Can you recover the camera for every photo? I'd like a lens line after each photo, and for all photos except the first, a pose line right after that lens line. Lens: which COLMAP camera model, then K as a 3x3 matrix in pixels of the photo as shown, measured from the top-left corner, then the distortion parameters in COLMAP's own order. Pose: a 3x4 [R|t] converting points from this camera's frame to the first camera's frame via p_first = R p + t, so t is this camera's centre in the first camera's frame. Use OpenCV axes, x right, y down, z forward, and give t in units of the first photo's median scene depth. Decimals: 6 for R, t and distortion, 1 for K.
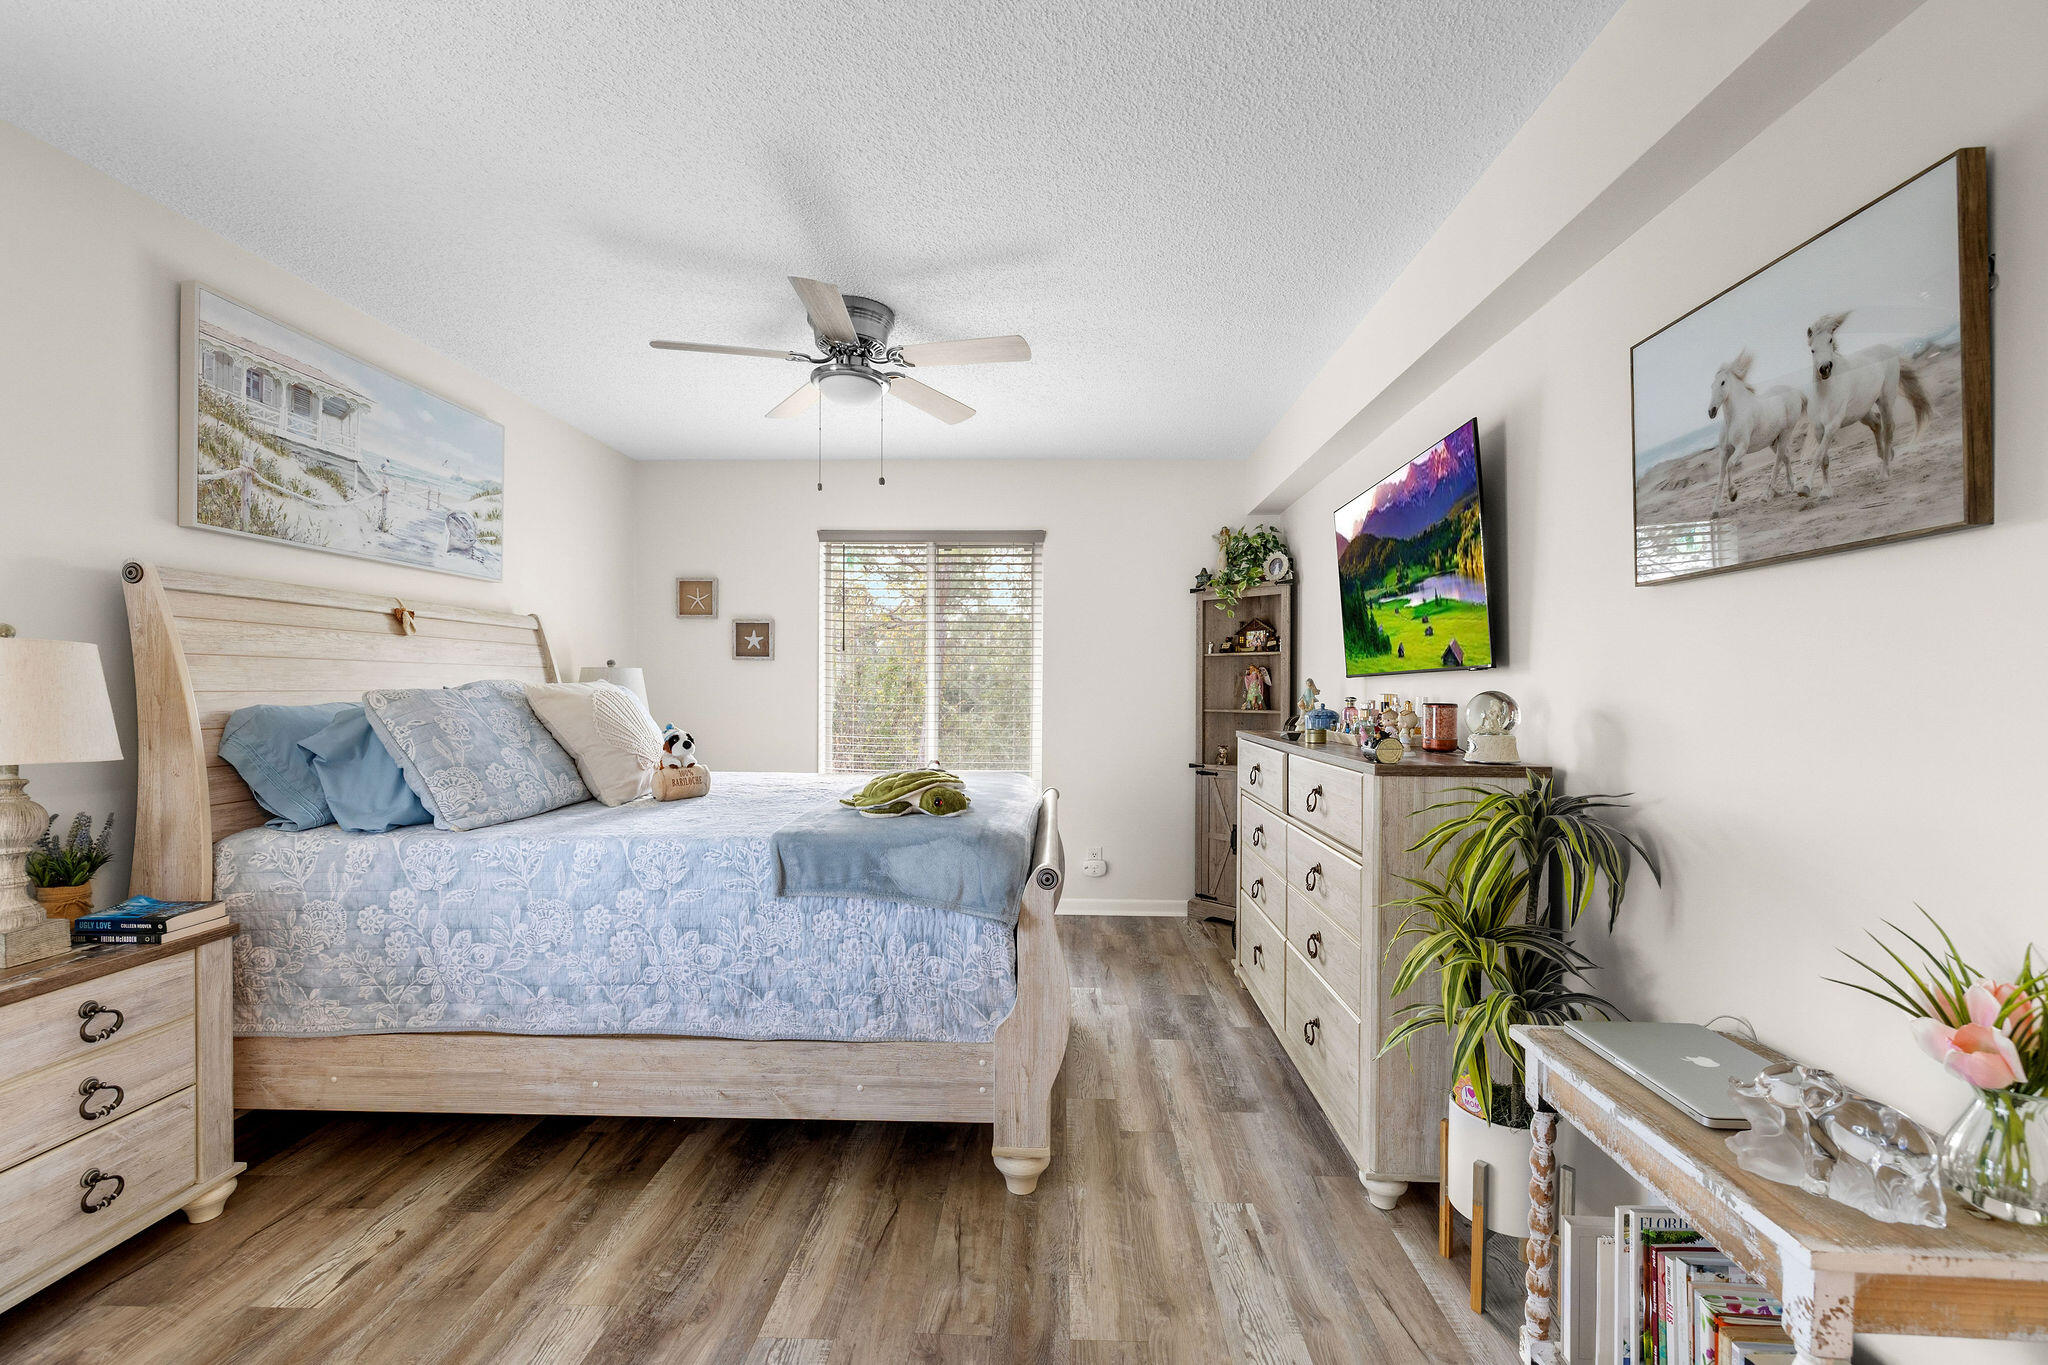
lens RADIAL K [[860.2, 0, 1029.3], [0, 860.2, 696.0], [0, 0, 1]] dist [0.000947, -0.000035]
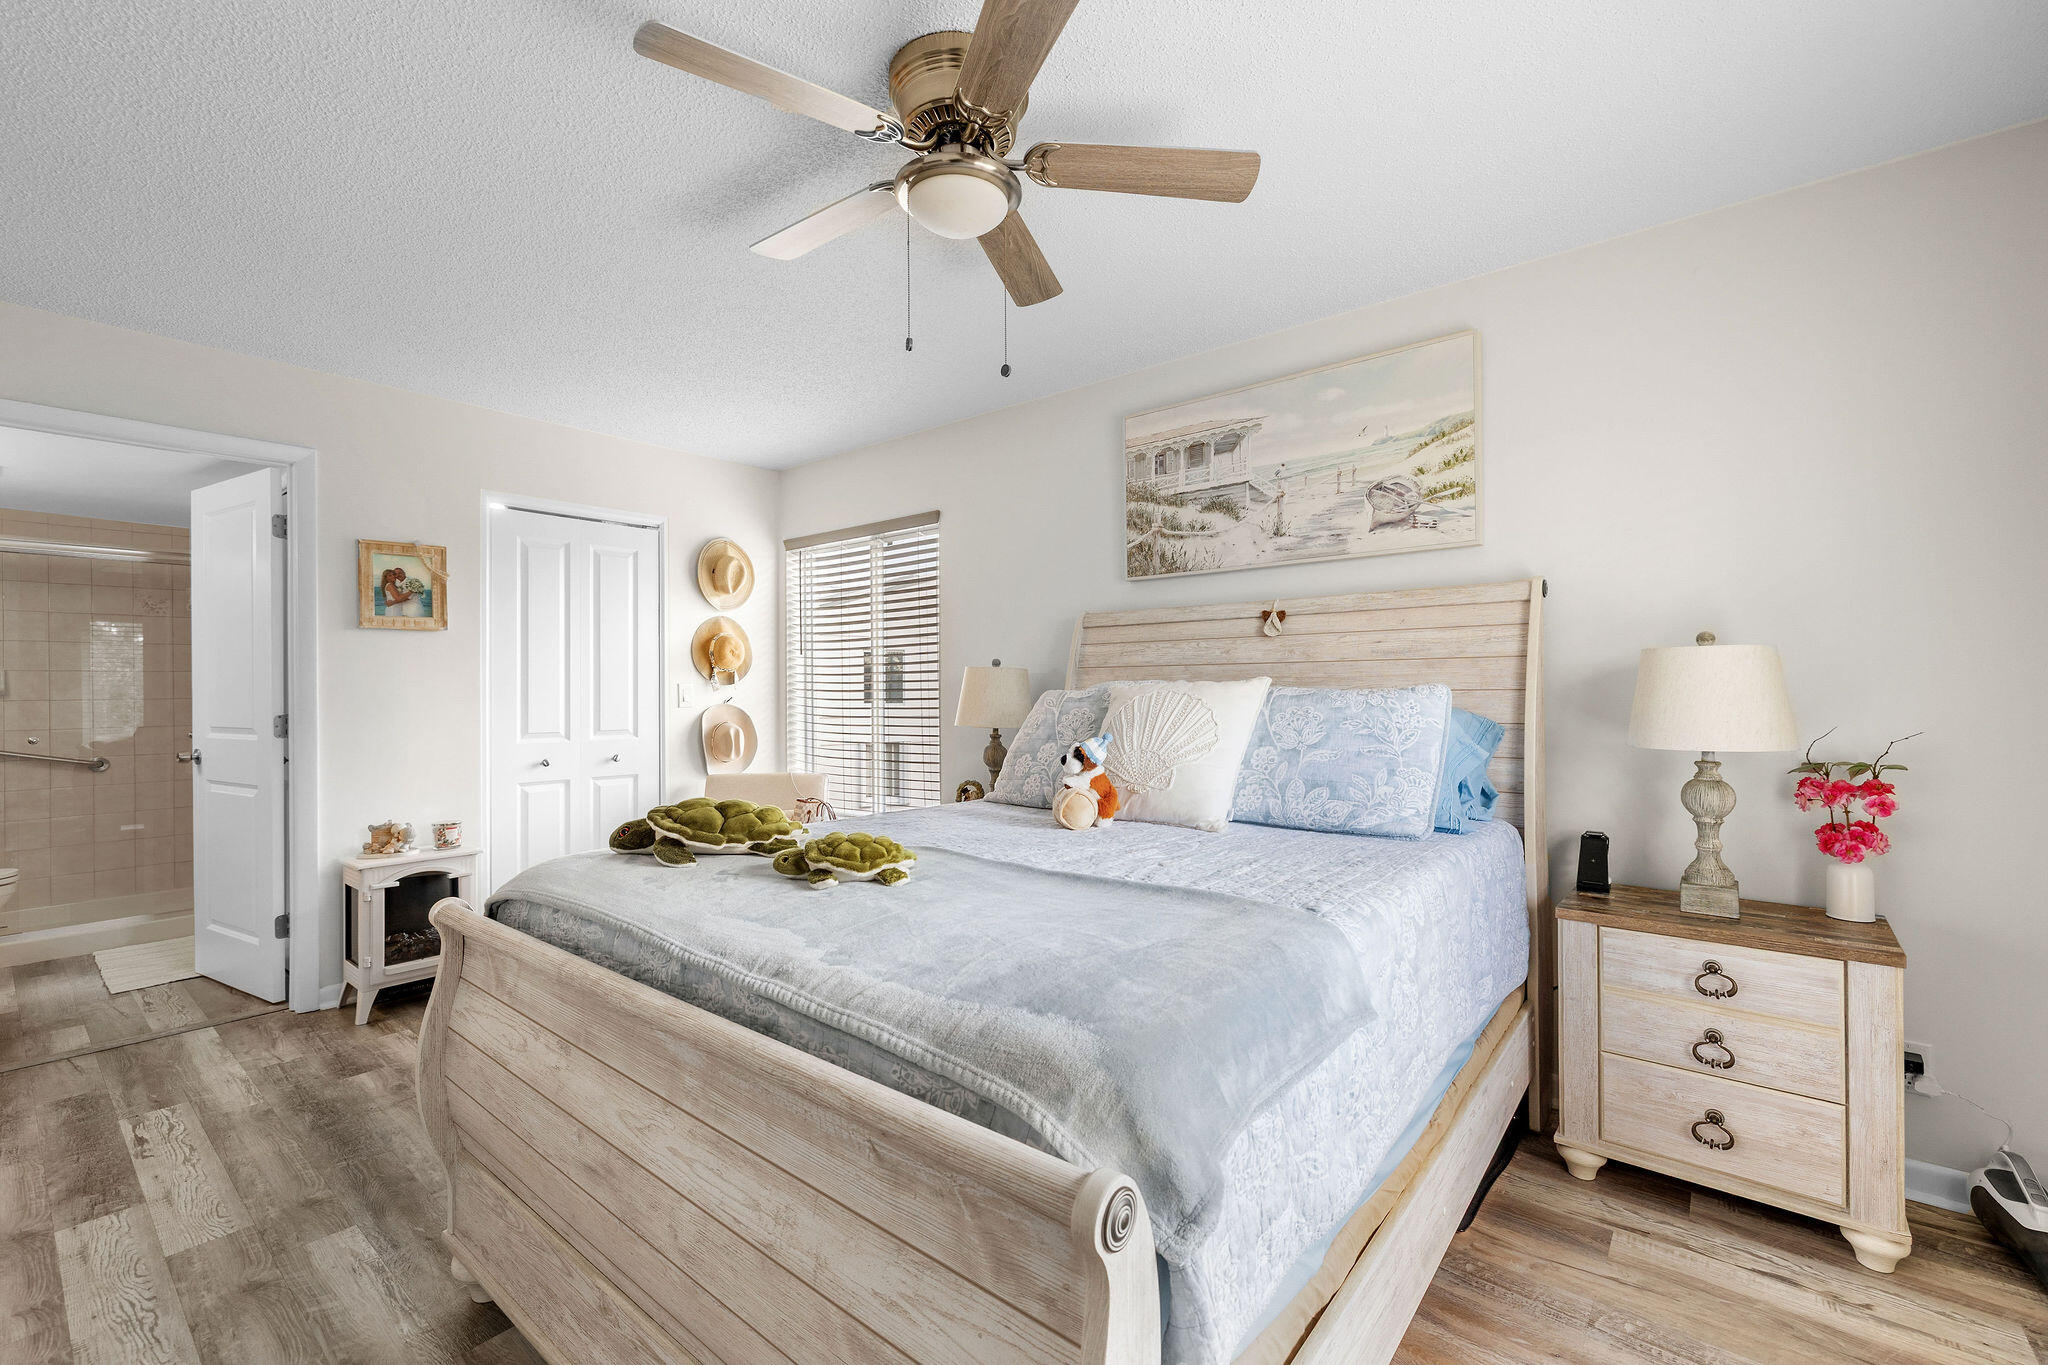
lens RADIAL K [[857.5, 0, 1028.1], [0, 857.5, 679.7], [0, 0, 1]] dist [-0.001176, 0.000065]
pose [[-0.609193, -0.004439, -0.793010, 0.270356], [-0.002275, 0.999990, -0.003850, -0.017314], [0.793019, -0.000542, -0.609197, 1.556373]]
